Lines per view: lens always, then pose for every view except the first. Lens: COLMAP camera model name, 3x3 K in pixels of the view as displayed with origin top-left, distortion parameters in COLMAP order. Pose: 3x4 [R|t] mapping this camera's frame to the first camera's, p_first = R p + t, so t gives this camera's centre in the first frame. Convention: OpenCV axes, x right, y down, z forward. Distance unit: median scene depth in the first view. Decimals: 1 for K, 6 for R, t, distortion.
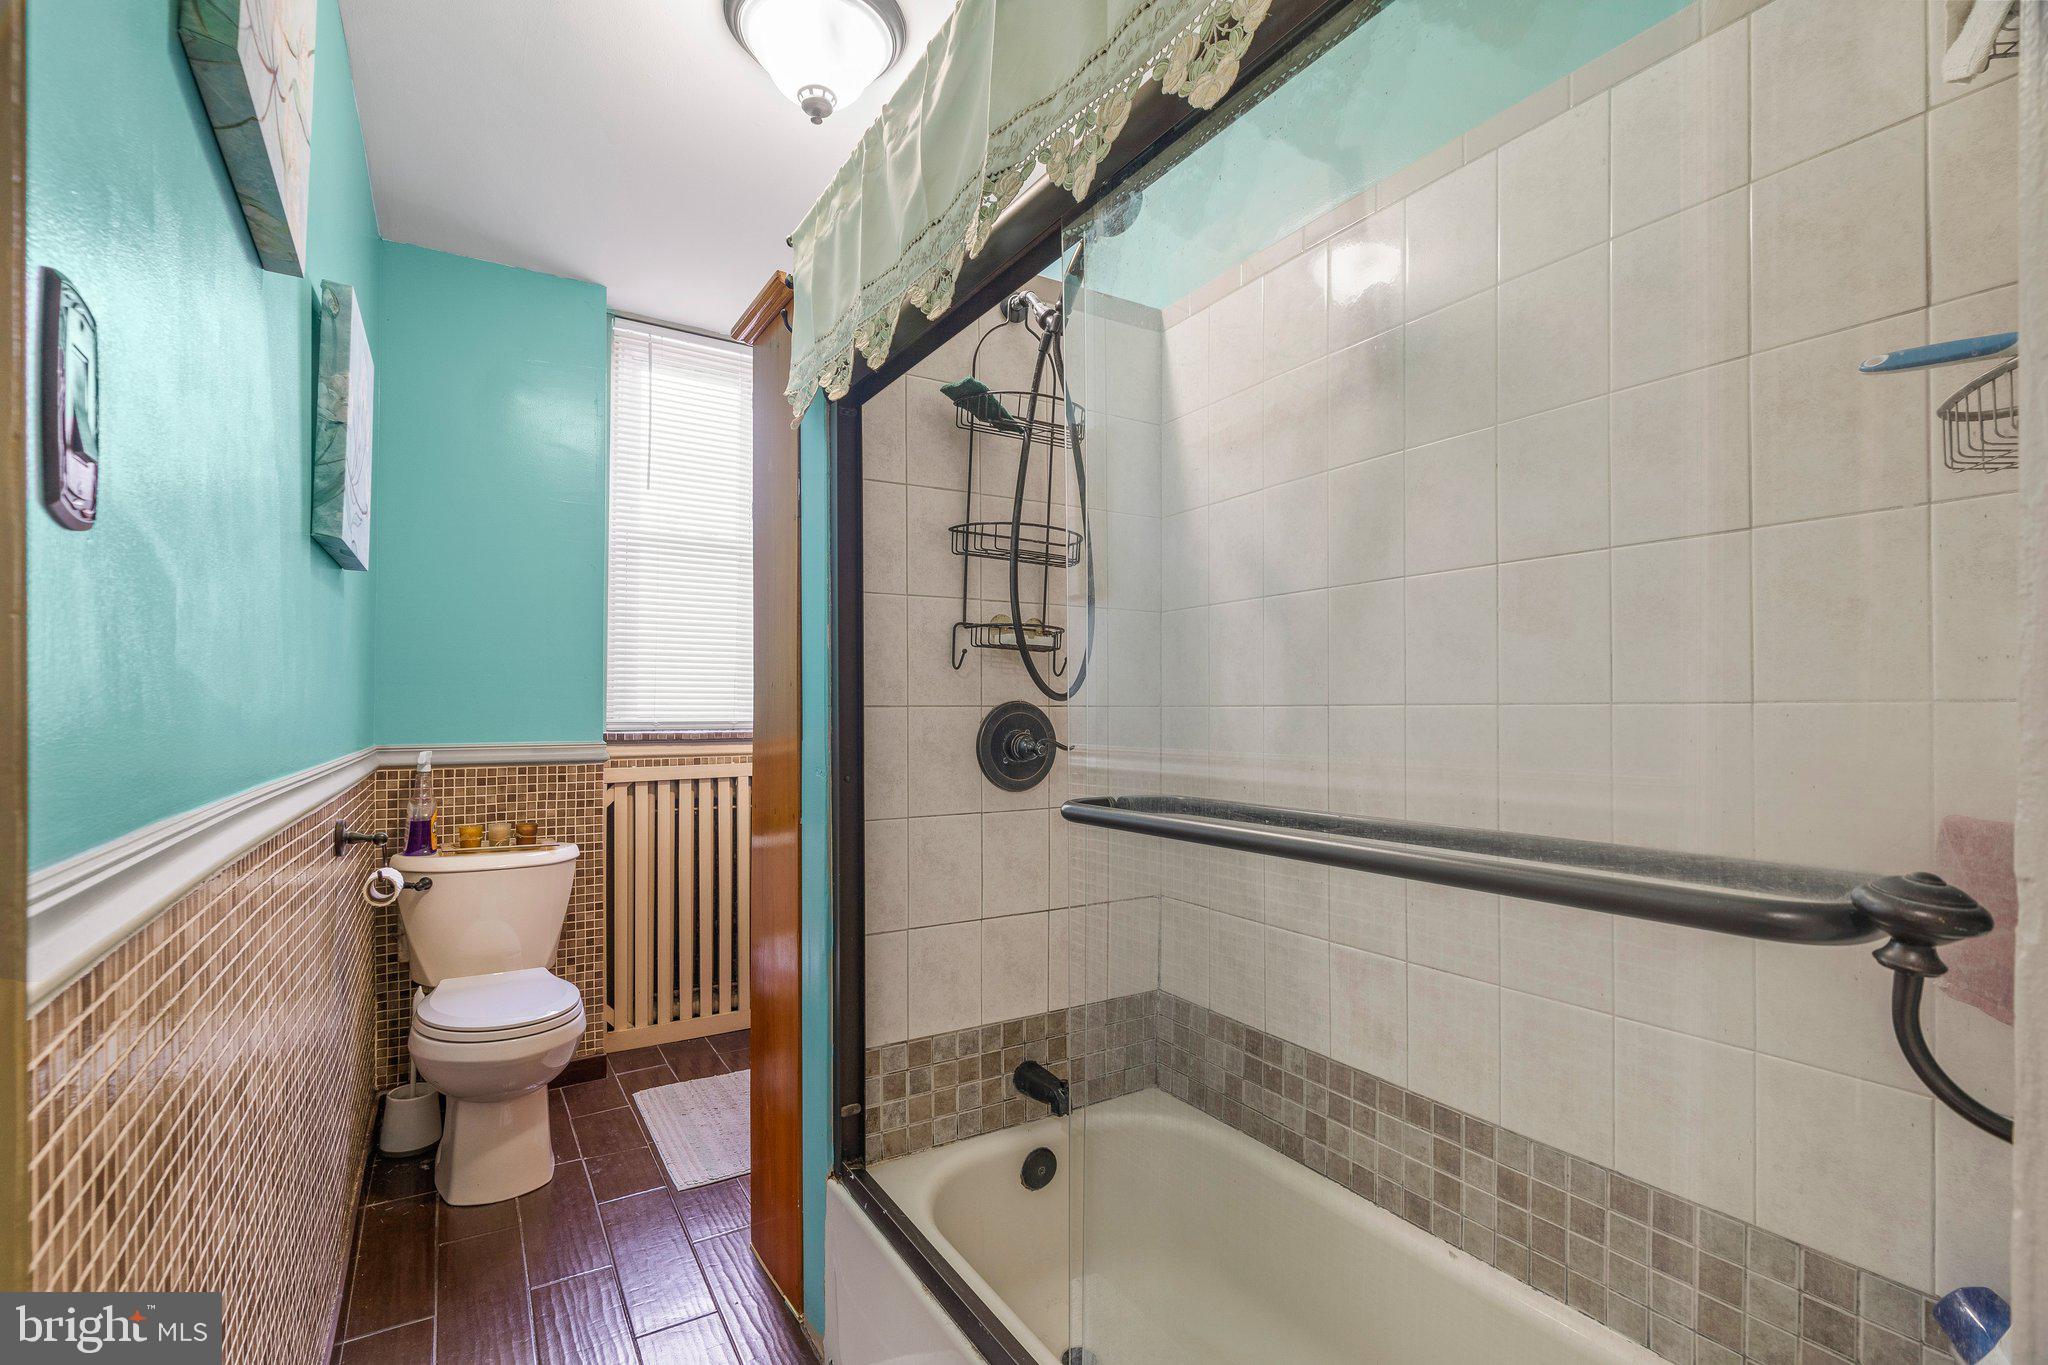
lens RADIAL K [[934.3, 0, 1013.6], [0, 934.3, 689.7], [0, 0, 1]] dist [-0.003381, 0.003230]
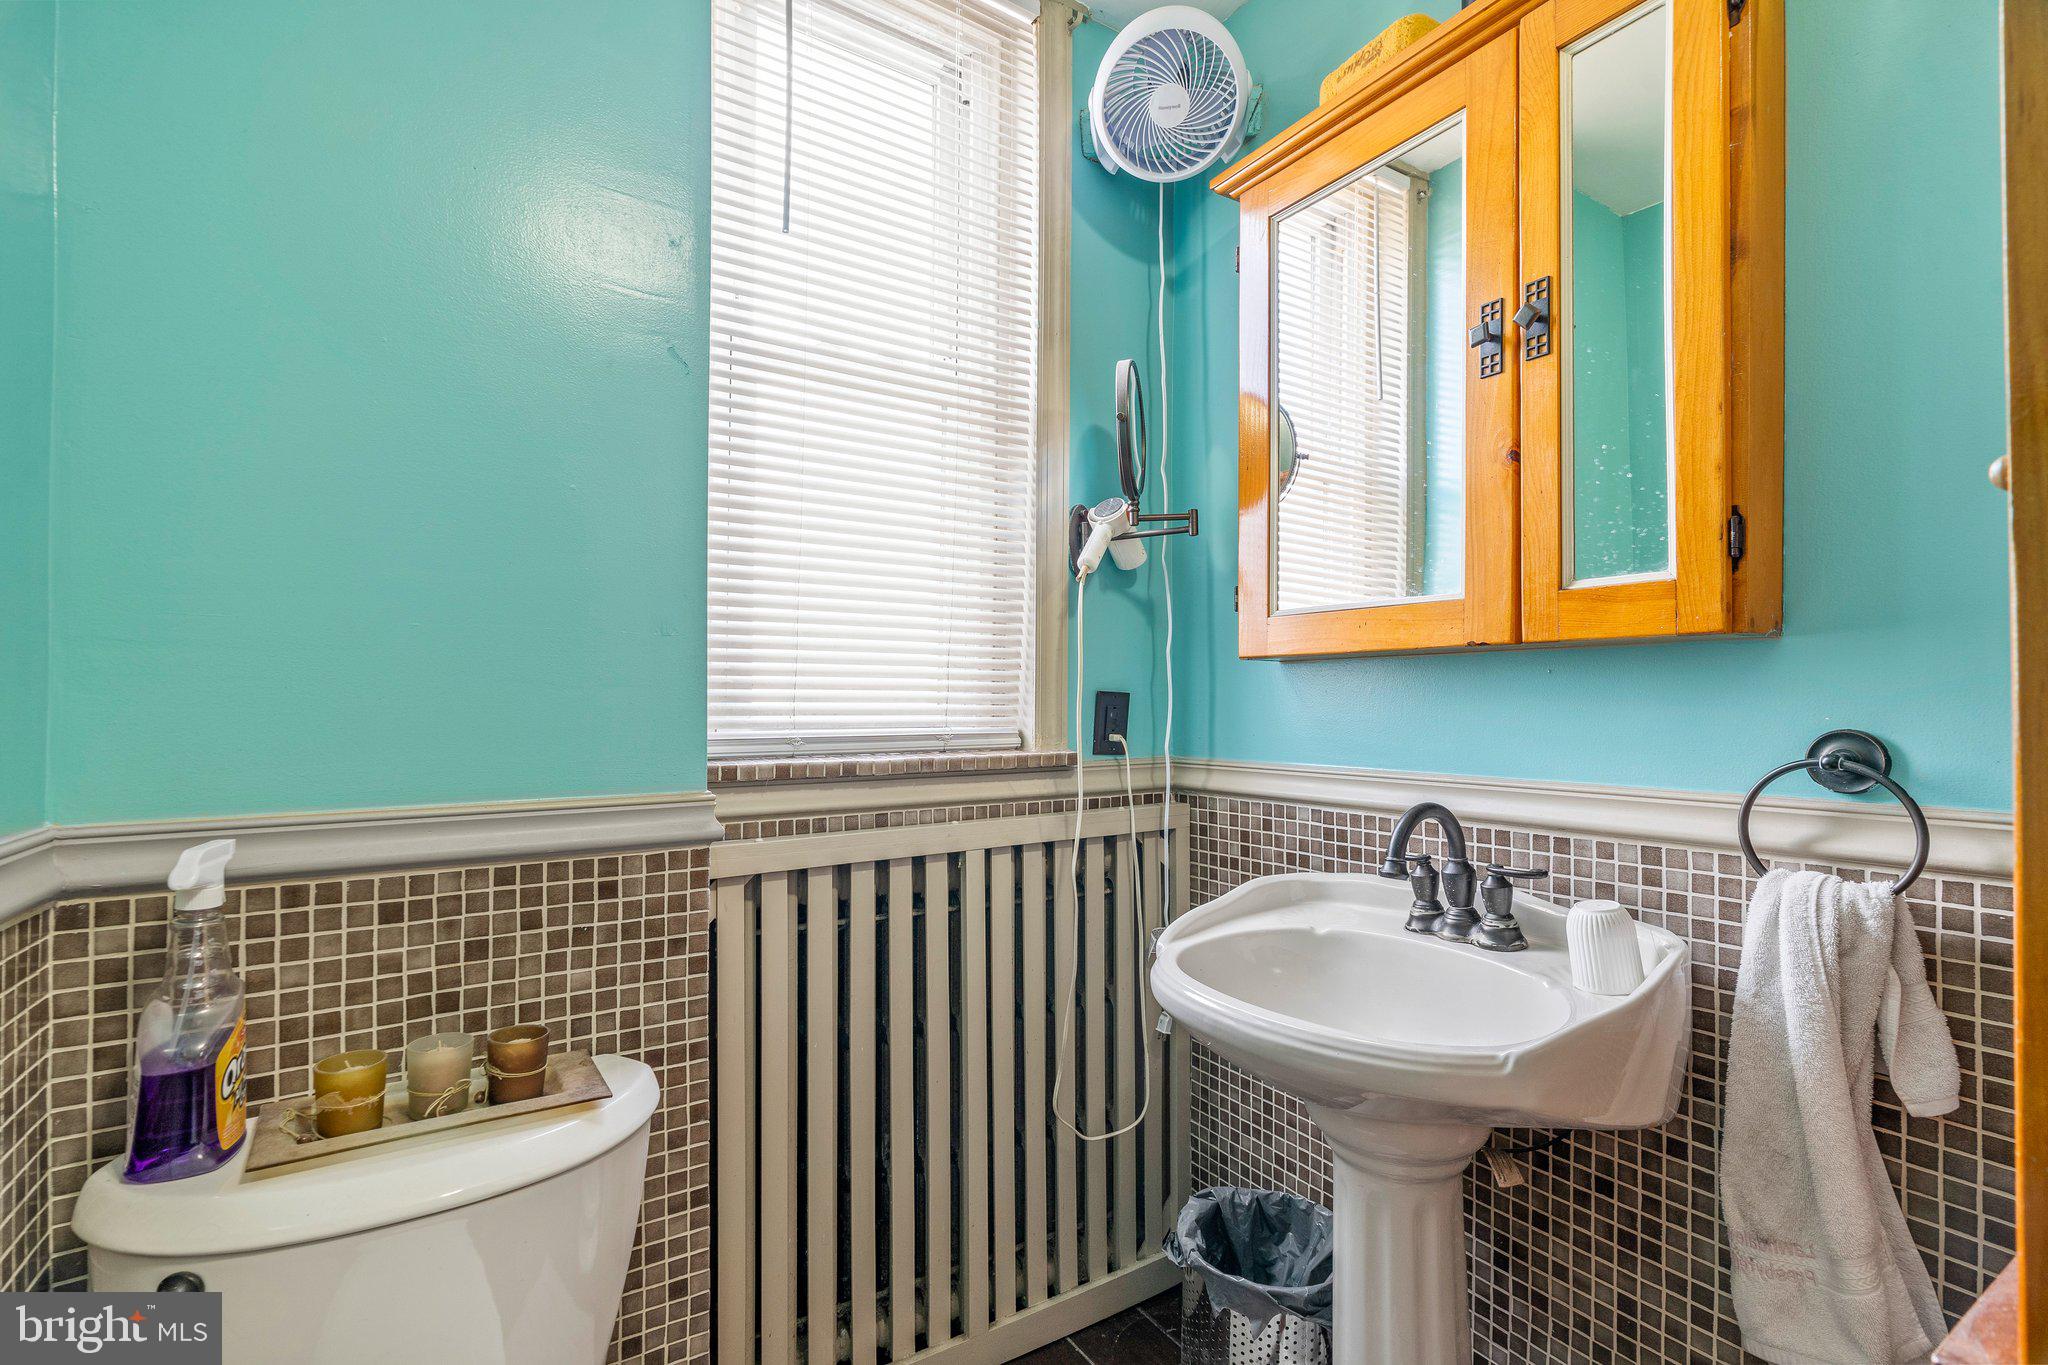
lens RADIAL K [[934.3, 0, 1037.1], [0, 934.3, 693.5], [0, 0, 1]] dist [-0.003381, 0.003230]
pose [[0.999536, -0.000510, 0.030454, -0.317926], [0.000191, 0.999945, 0.010491, 0.008463], [-0.030457, -0.010480, 0.999481, 0.607999]]
